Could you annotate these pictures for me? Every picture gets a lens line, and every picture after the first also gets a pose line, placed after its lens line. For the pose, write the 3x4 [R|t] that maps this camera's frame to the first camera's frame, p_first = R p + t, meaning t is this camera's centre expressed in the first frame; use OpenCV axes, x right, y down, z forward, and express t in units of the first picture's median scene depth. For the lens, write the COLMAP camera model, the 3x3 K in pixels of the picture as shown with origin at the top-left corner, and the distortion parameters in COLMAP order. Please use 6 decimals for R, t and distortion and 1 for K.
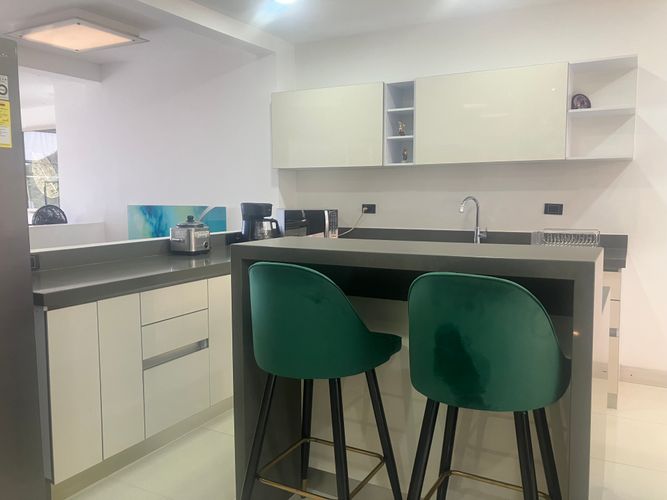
lens RADIAL K [[548.1, 0, 330.3], [0, 548.1, 247.1], [0, 0, 1]] dist [0.042216, -0.054992]
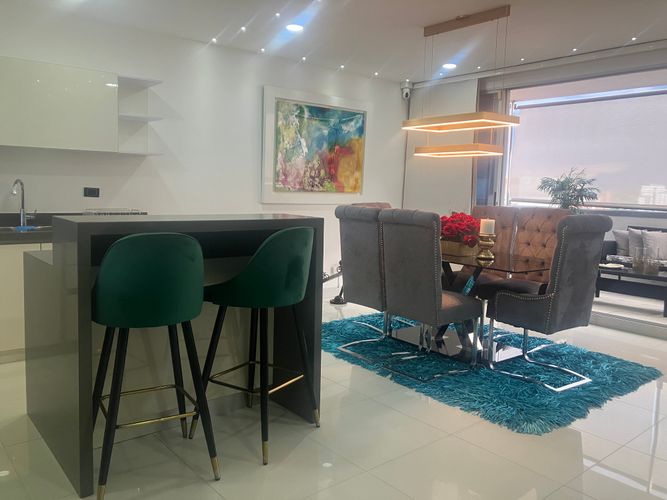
lens RADIAL K [[548.1, 0, 330.9], [0, 548.1, 250.7], [0, 0, 1]] dist [0.042216, -0.054992]
pose [[0.363474, -0.091177, 0.927132, -0.494979], [0.061193, 0.995387, 0.073899, -0.000785], [-0.929592, 0.029873, 0.367377, 0.085184]]
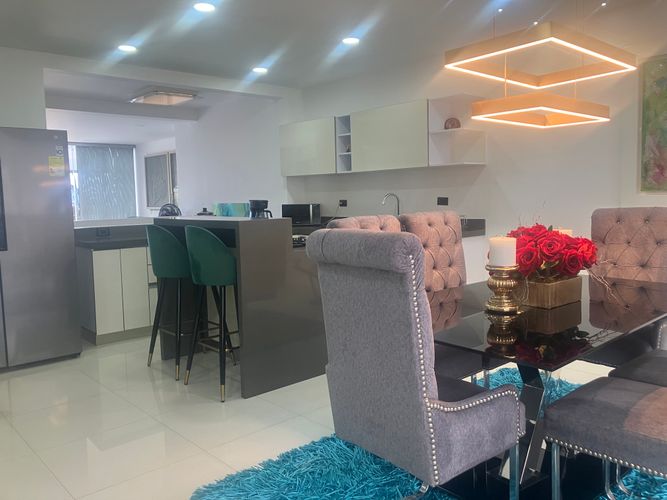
lens RADIAL K [[548.1, 0, 333.9], [0, 548.1, 248.5], [0, 0, 1]] dist [0.042216, -0.054992]
pose [[0.944572, 0.013037, -0.328045, 0.573230], [-0.012153, 0.999915, 0.004744, 0.045227], [0.328079, -0.000495, 0.944650, -0.378943]]
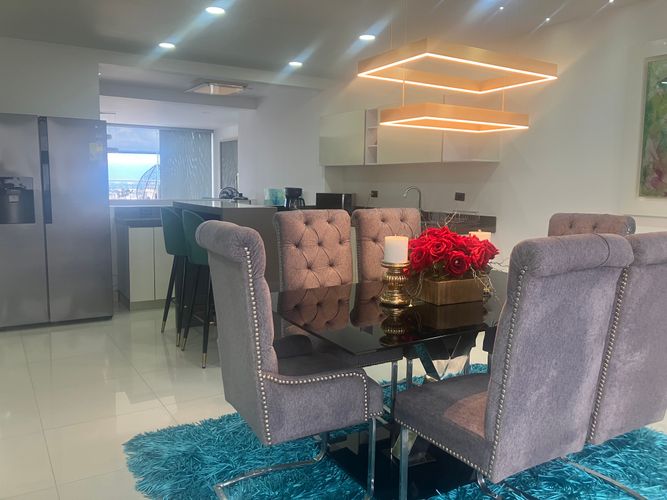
lens RADIAL K [[548.1, 0, 335.7], [0, 548.1, 254.1], [0, 0, 1]] dist [0.042216, -0.054992]
pose [[0.871710, 0.081374, -0.483218, 0.777911], [-0.067140, 0.996649, 0.046718, 0.030975], [0.485401, -0.008281, 0.874252, -0.355499]]
